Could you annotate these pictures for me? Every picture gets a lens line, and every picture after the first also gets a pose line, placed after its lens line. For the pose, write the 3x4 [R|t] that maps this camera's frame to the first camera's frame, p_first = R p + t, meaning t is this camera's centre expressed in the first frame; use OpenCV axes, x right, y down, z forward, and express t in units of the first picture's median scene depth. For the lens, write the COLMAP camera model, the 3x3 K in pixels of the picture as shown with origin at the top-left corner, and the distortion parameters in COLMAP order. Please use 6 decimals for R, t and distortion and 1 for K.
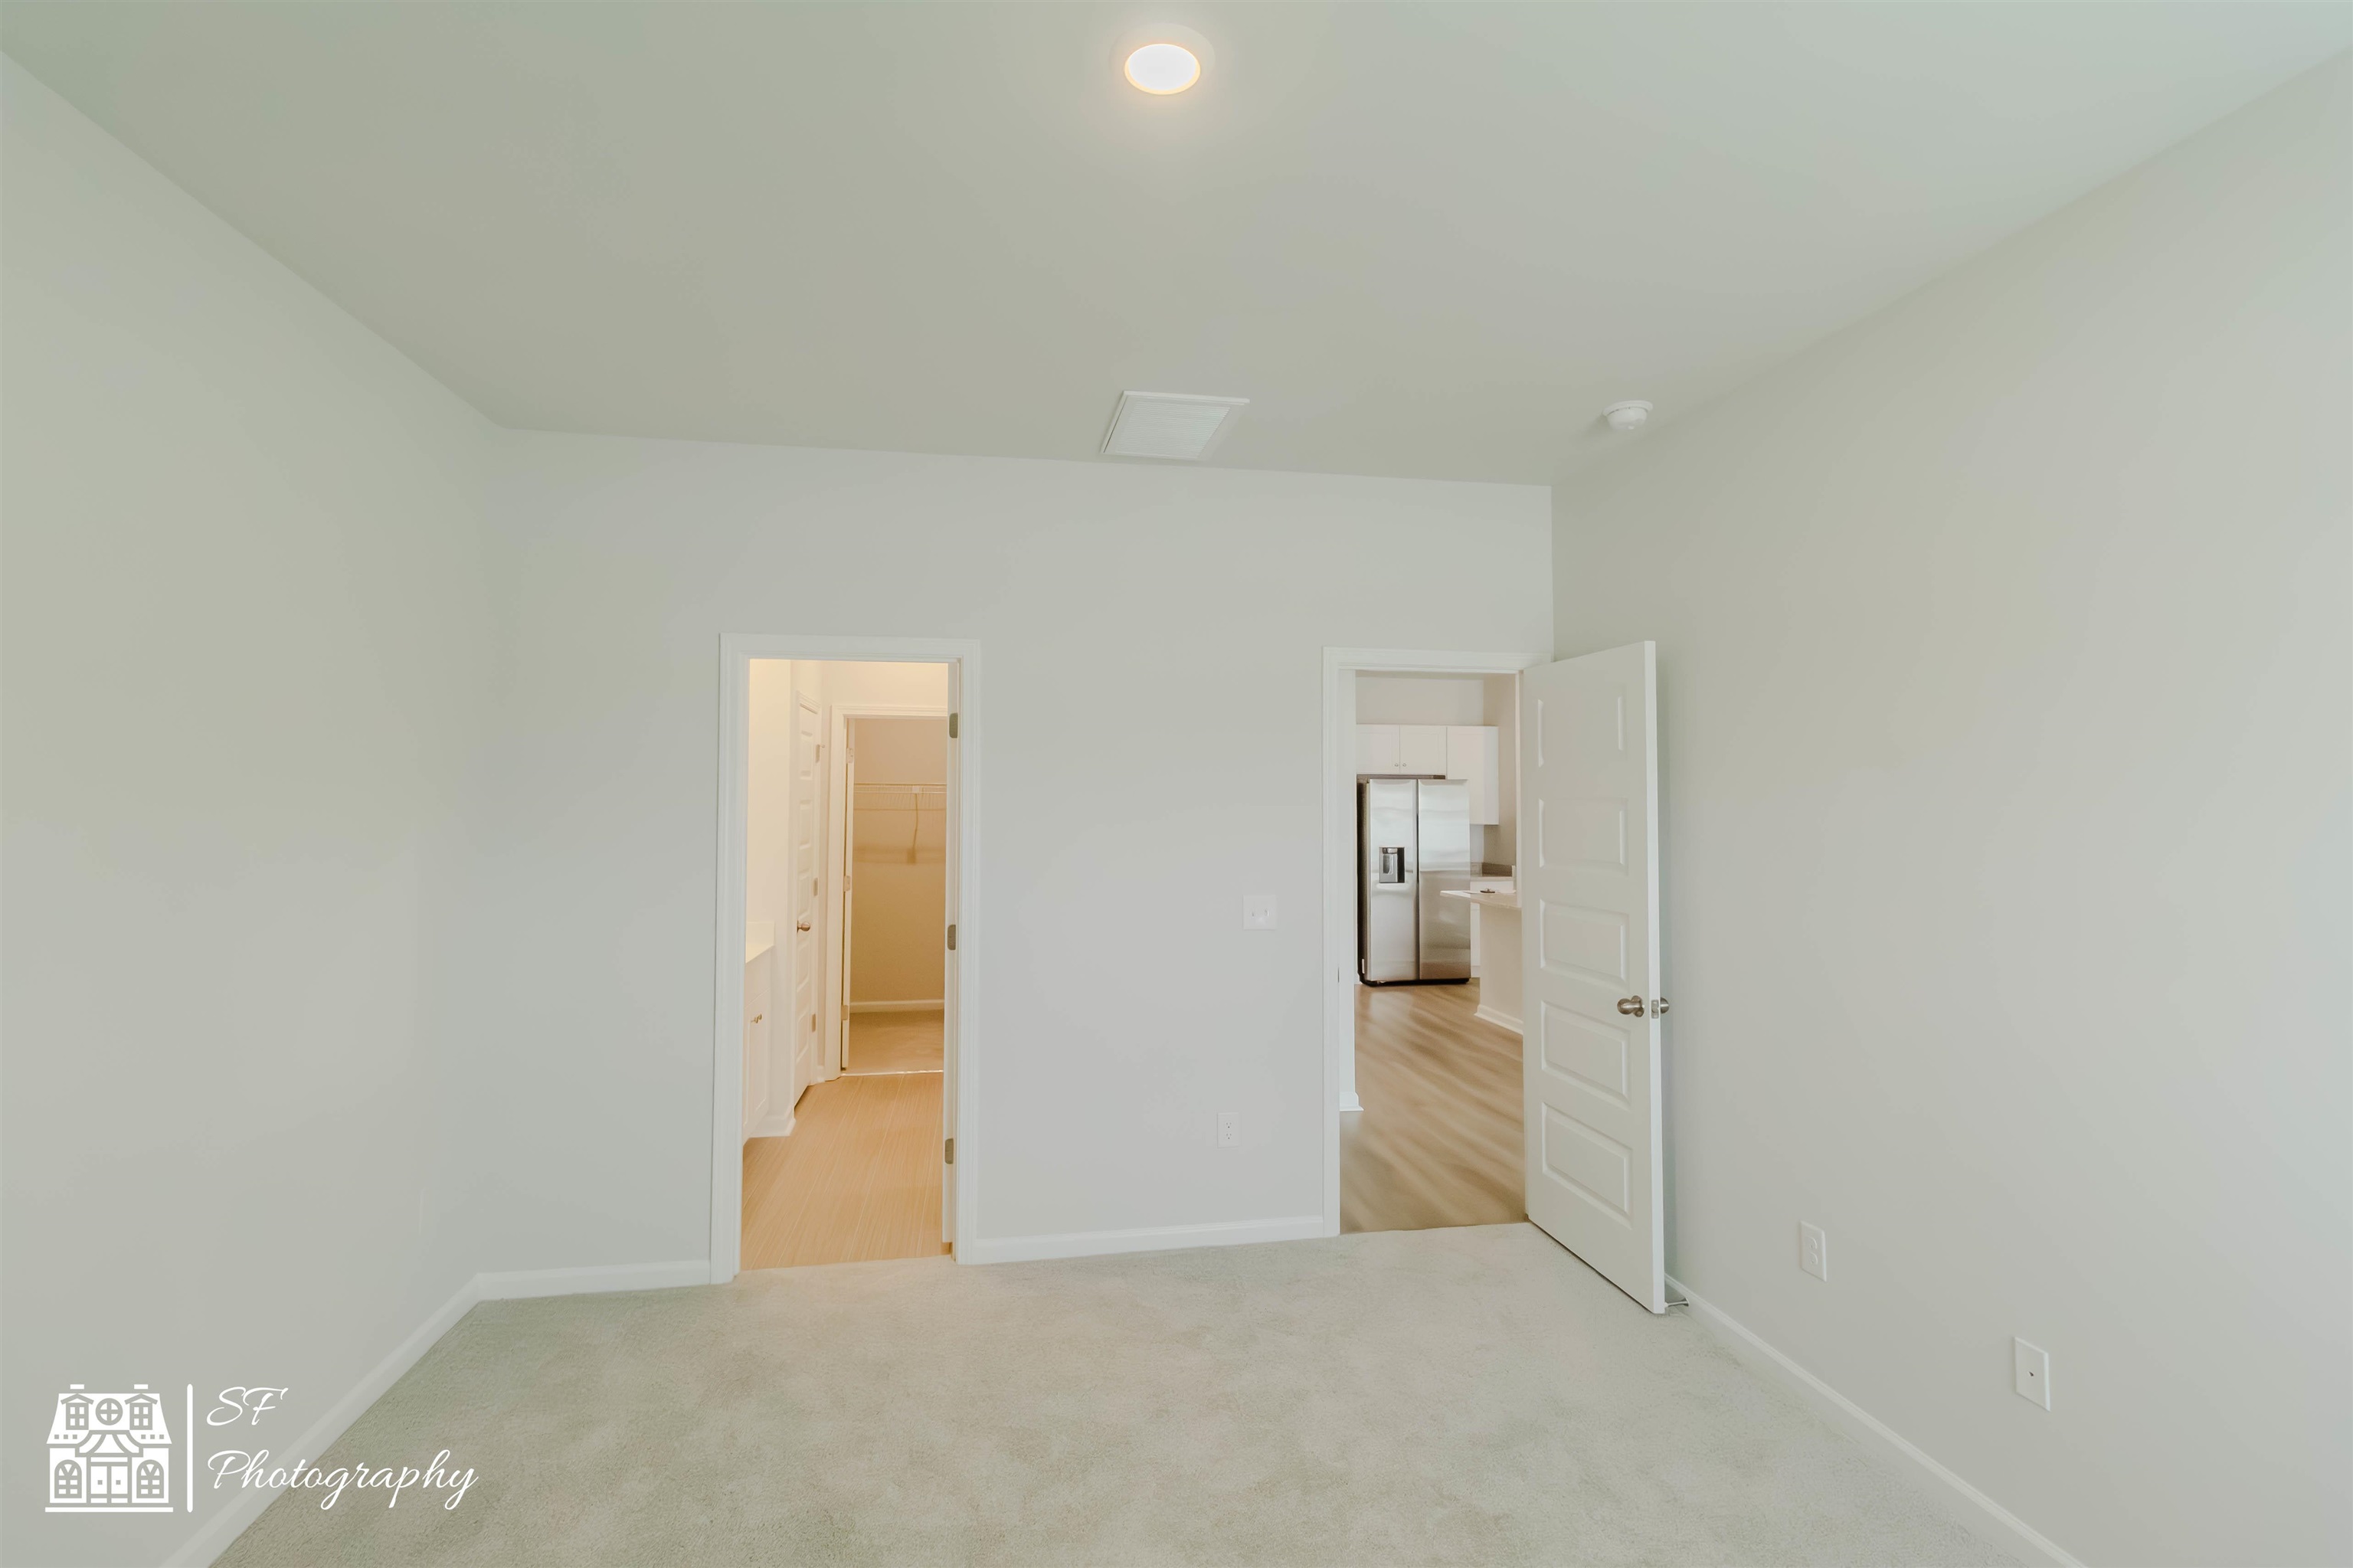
lens RADIAL K [[1094.6, 0, 1184.7], [0, 1094.6, 755.5], [0, 0, 1]] dist [-0.000998, 0.000223]
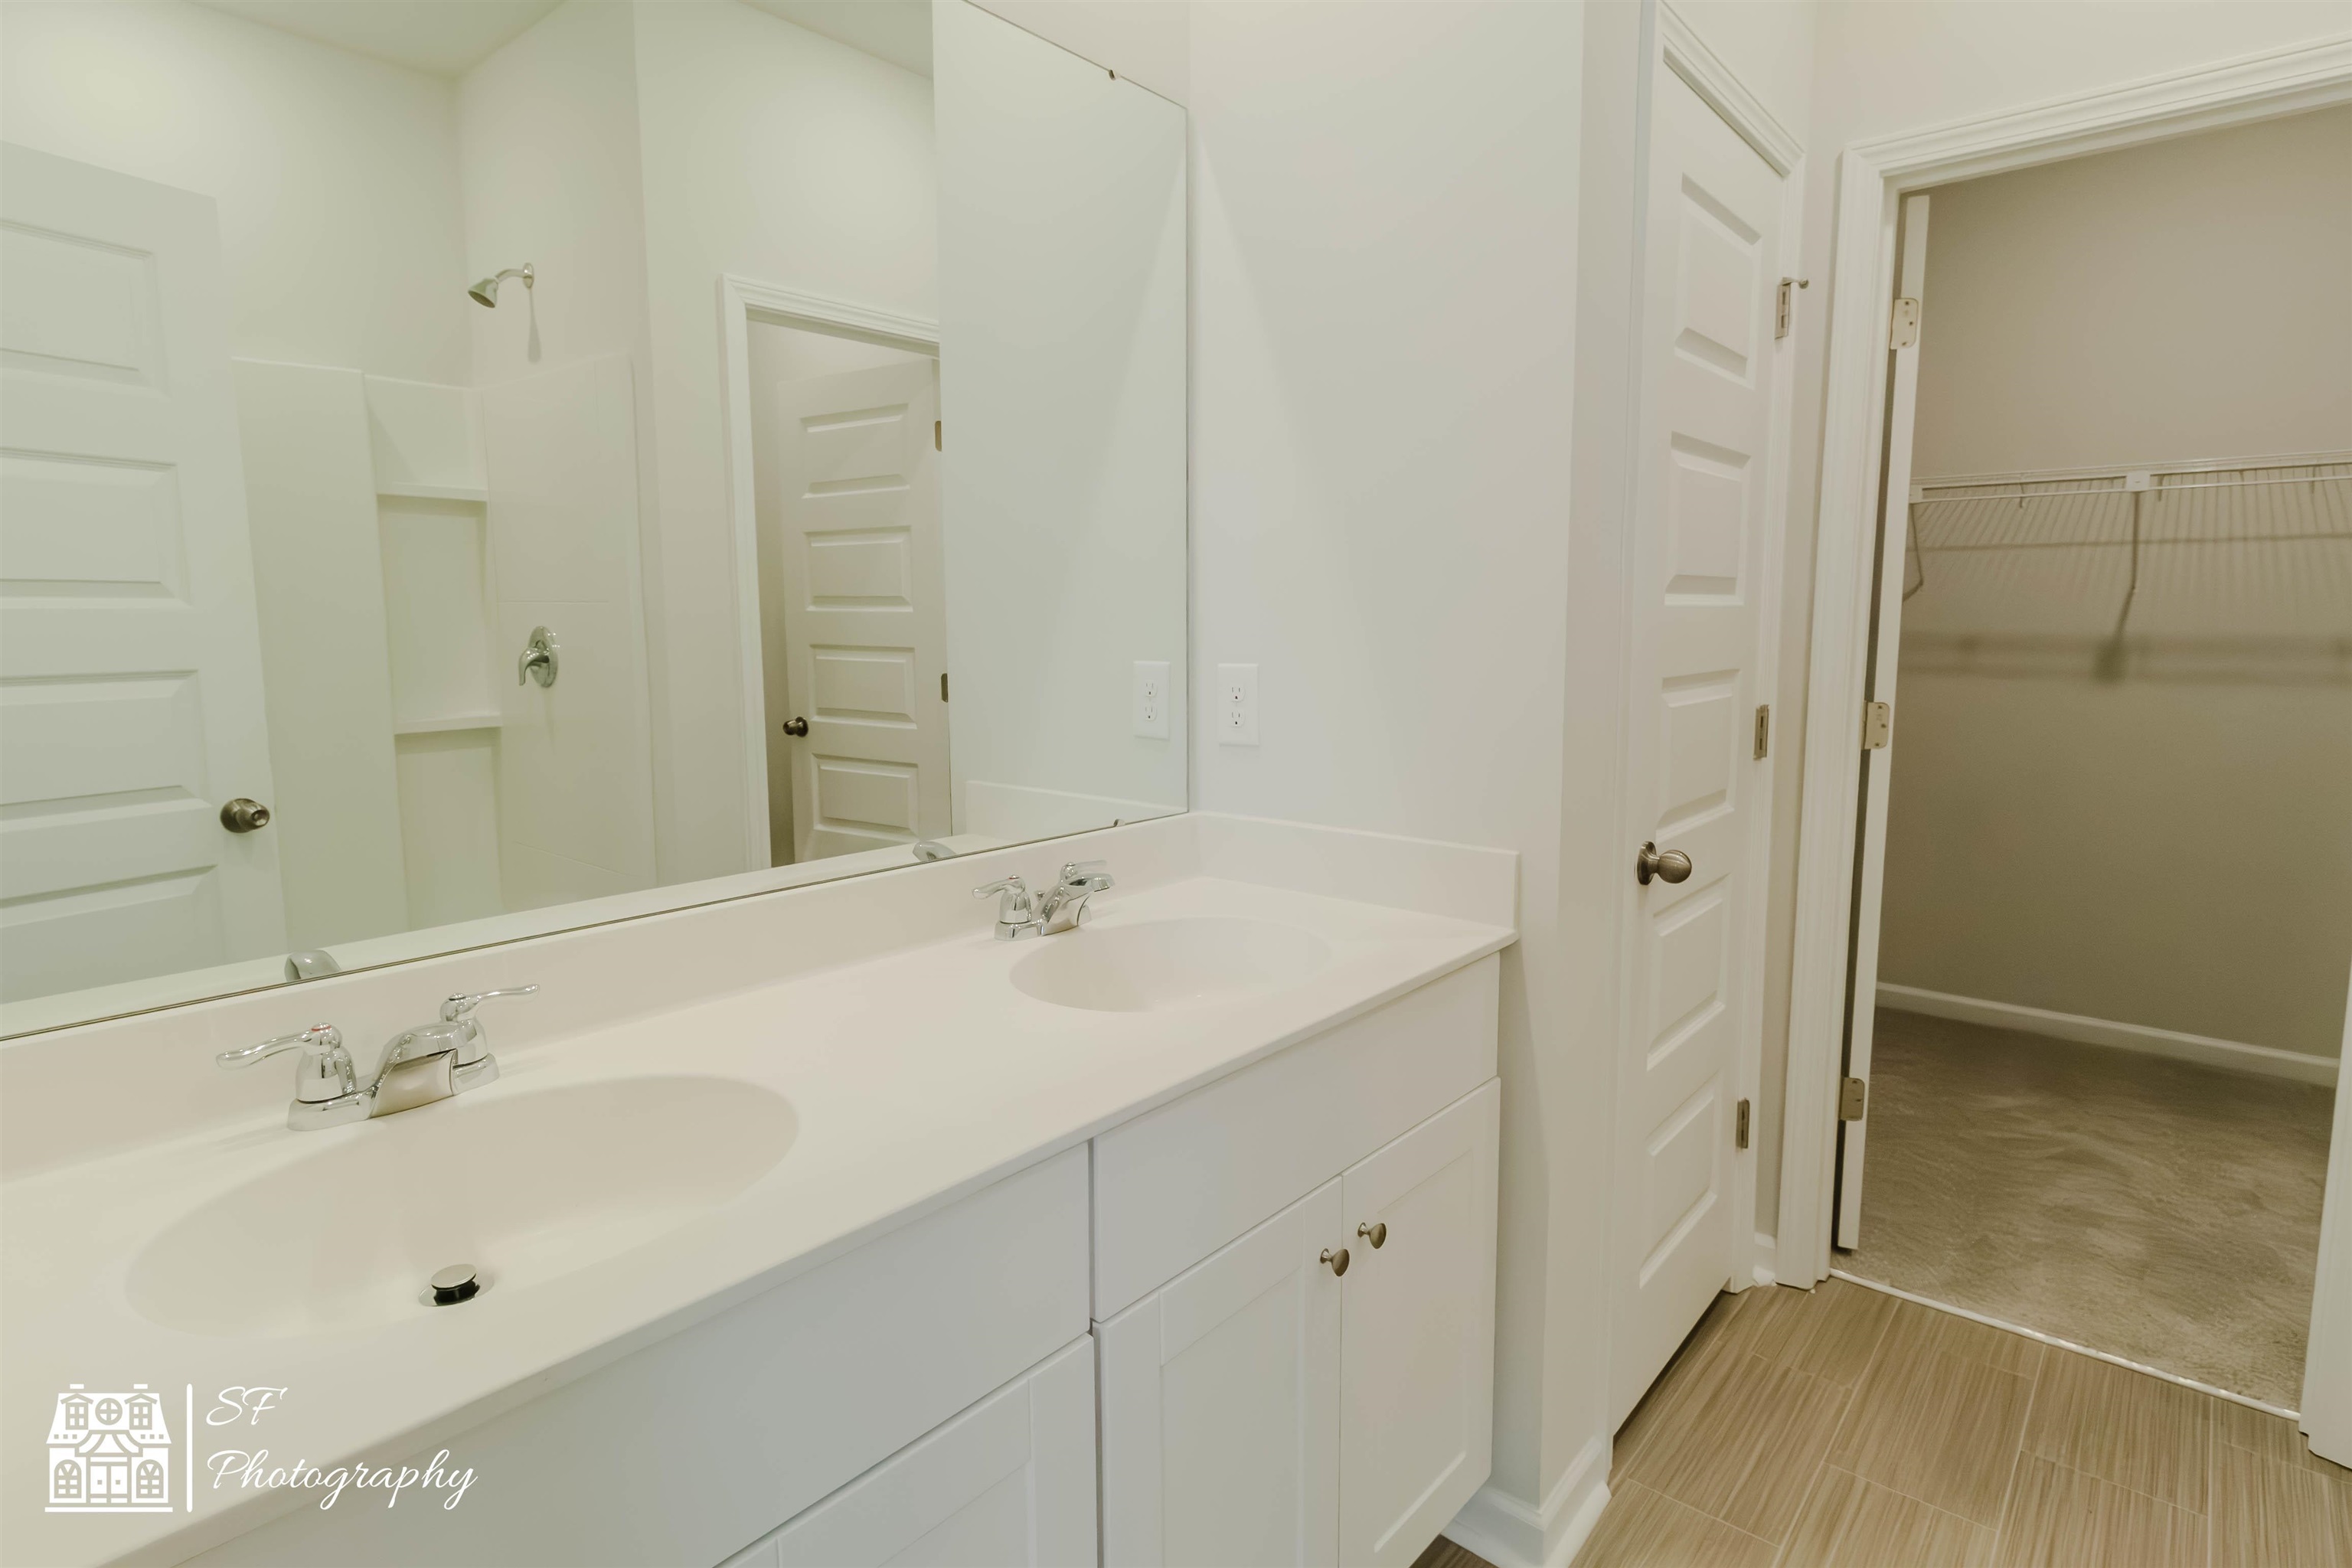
lens RADIAL K [[1094.1, 0, 1184.2], [0, 1094.1, 755.5], [0, 0, 1]] dist [-0.000998, 0.000223]
pose [[0.605740, 0.083171, -0.791303, -0.179305], [0.043266, 0.989607, 0.137134, 0.073853], [0.794485, -0.117304, 0.595847, 0.655024]]
